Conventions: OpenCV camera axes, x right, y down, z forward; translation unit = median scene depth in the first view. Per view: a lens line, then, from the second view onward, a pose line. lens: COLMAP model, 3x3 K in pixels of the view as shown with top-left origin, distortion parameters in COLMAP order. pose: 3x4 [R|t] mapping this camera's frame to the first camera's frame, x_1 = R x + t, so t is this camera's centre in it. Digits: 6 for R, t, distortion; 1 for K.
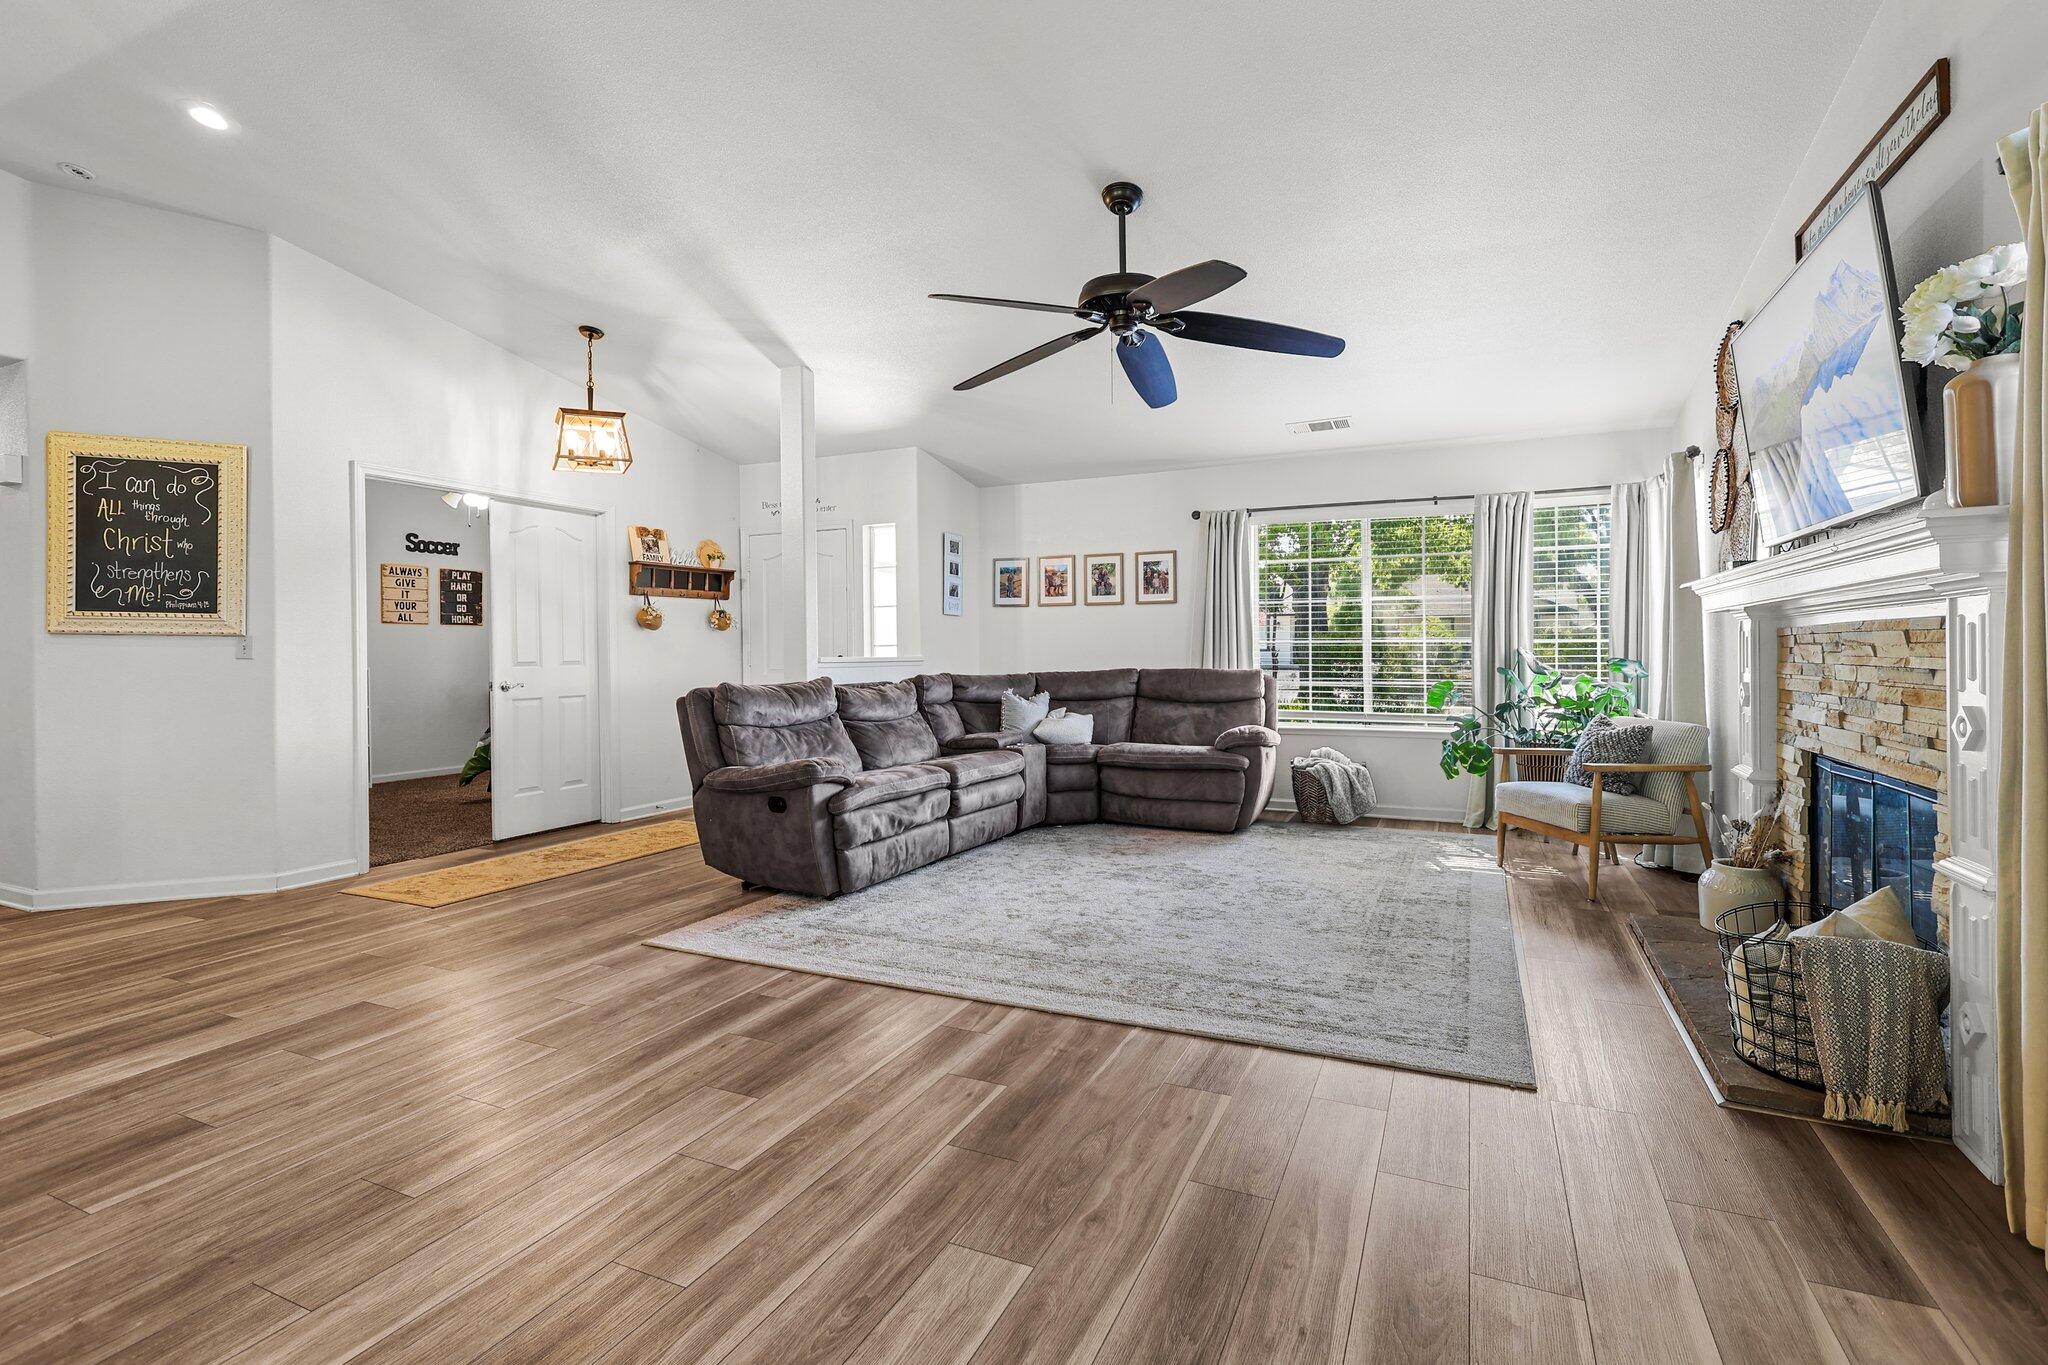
lens RADIAL K [[967.2, 0, 1015.2], [0, 967.2, 665.2], [0, 0, 1]] dist [0.001286, 0.000452]
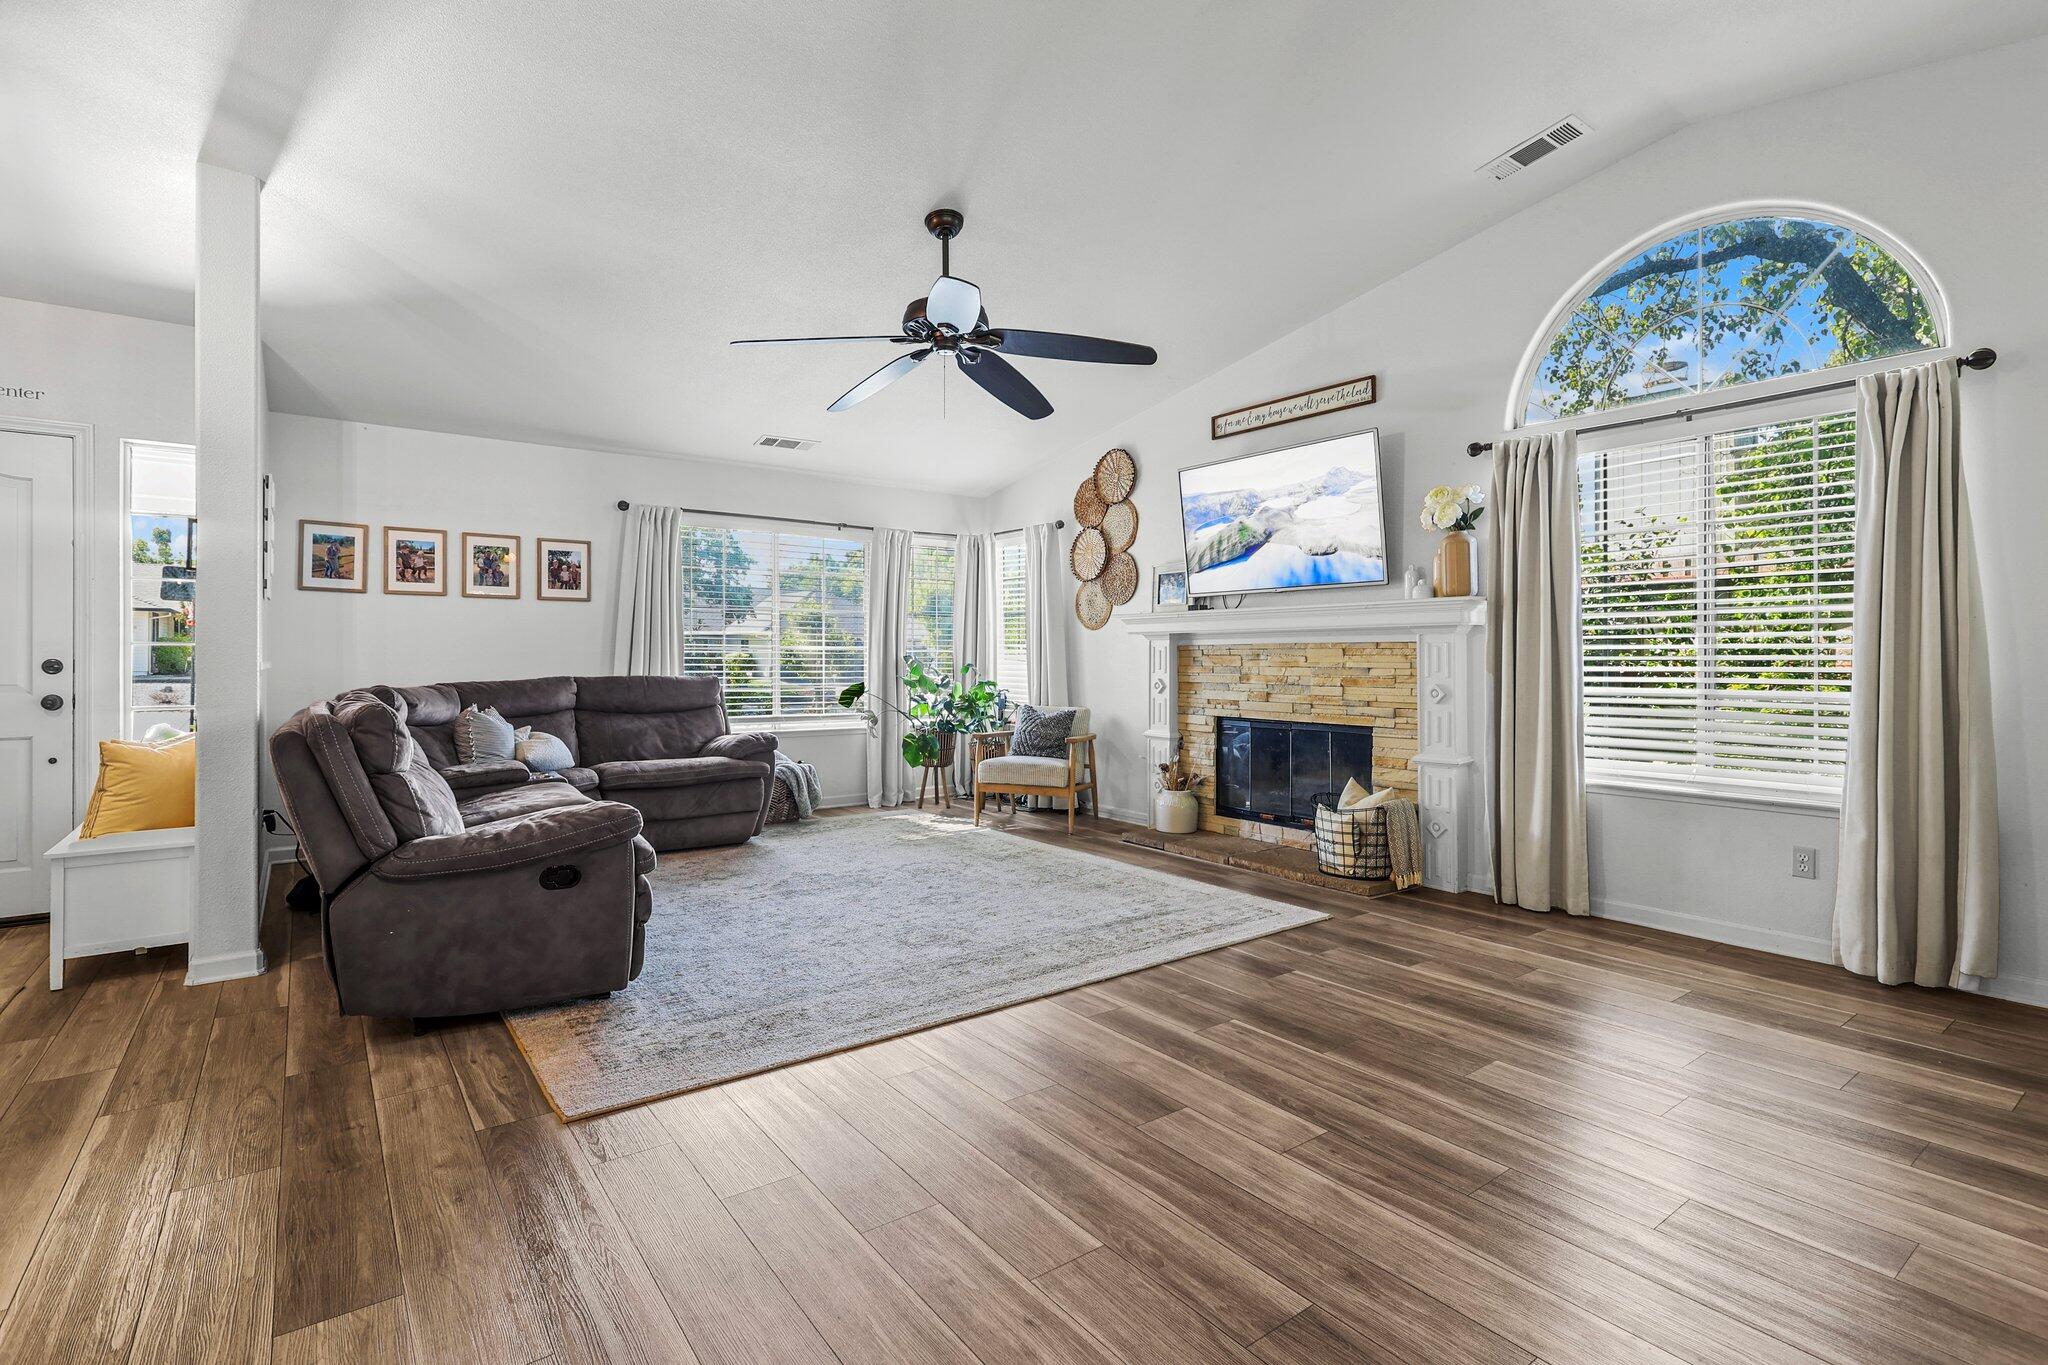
lens RADIAL K [[972.9, 0, 1030.2], [0, 972.9, 660.3], [0, 0, 1]] dist [0.001472, -0.000167]
pose [[0.464356, 0.004865, 0.885635, -0.783103], [0.007785, 0.999924, -0.009575, 0.001379], [-0.885614, 0.011341, 0.464283, 0.434938]]
